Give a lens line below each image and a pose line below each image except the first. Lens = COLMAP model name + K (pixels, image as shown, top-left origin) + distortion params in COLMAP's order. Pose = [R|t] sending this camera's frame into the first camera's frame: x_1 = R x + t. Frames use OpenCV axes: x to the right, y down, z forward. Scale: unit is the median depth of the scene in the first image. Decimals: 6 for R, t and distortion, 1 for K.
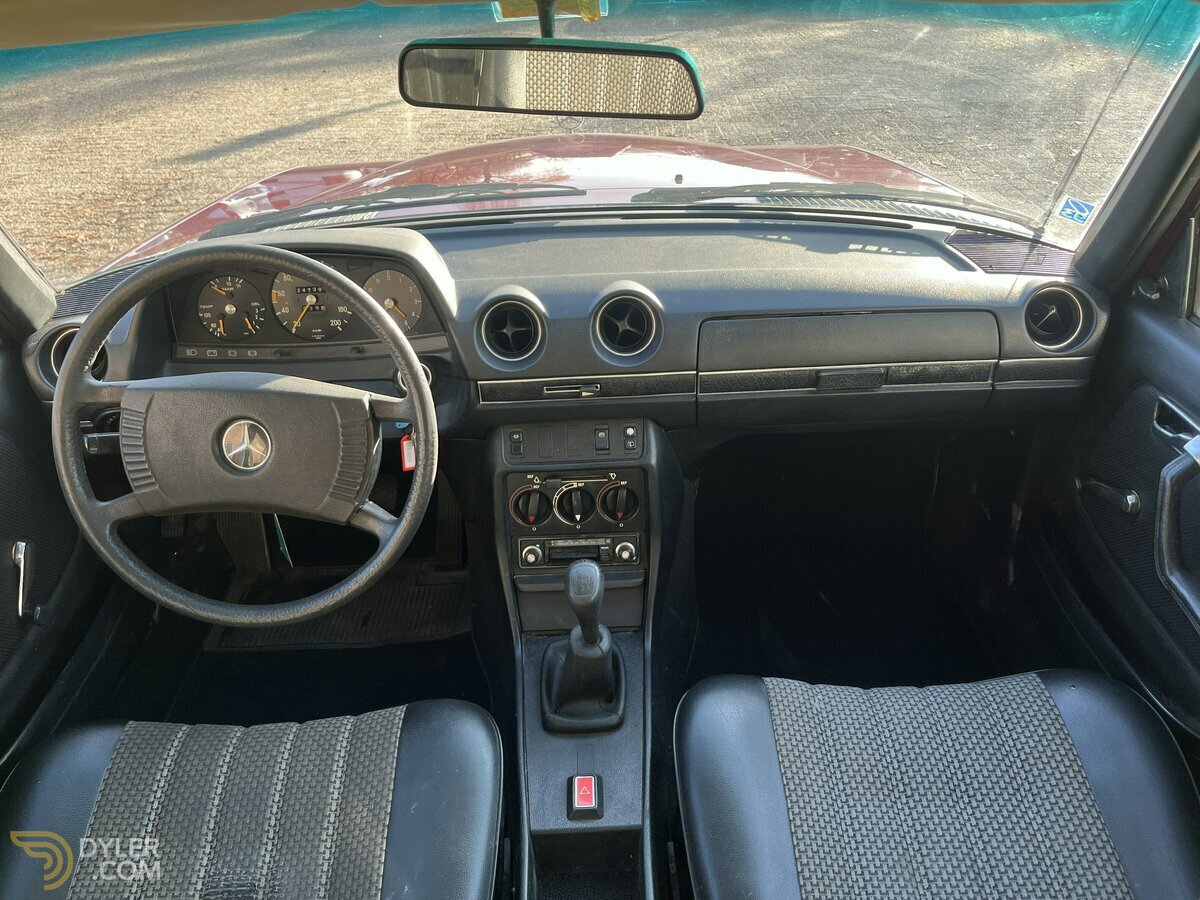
lens RADIAL K [[898.4, 0, 600.0], [0, 898.4, 450.0], [0, 0, 1]] dist [0.051294, -0.118203]
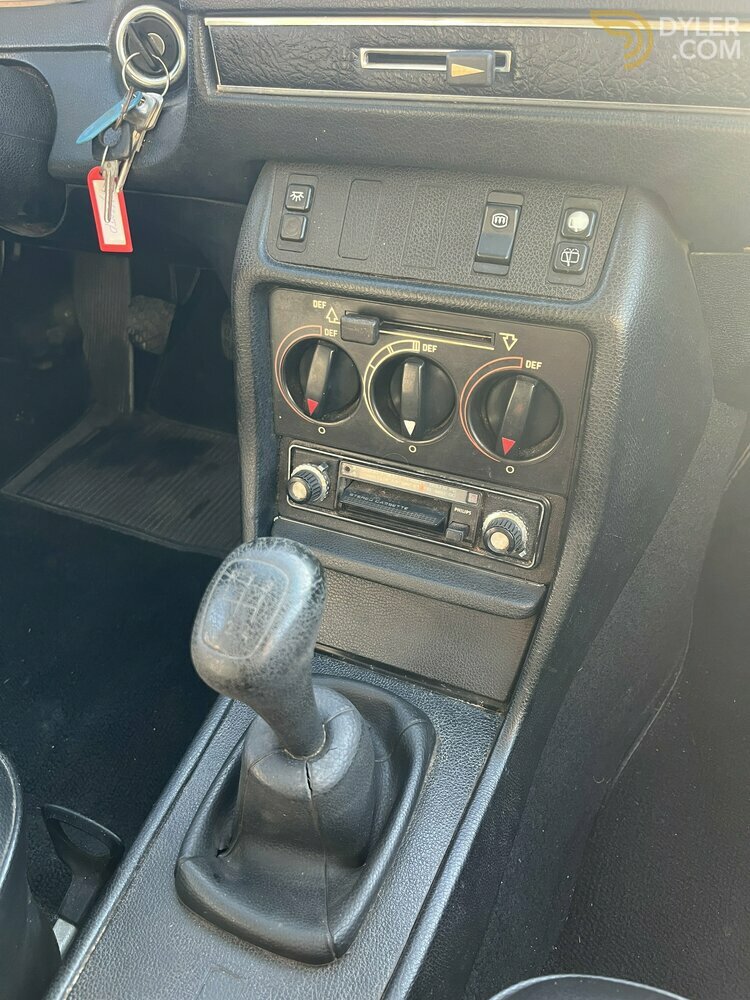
lens RADIAL K [[748.7, 0, 375.0], [0, 748.7, 500.0], [0, 0, 1]] dist [0.051294, -0.118203]
pose [[0.901549, 0.260452, -0.345505, 0.093195], [-0.195649, 0.957625, 0.211366, 0.037964], [0.385915, -0.122959, 0.914304, 0.682622]]
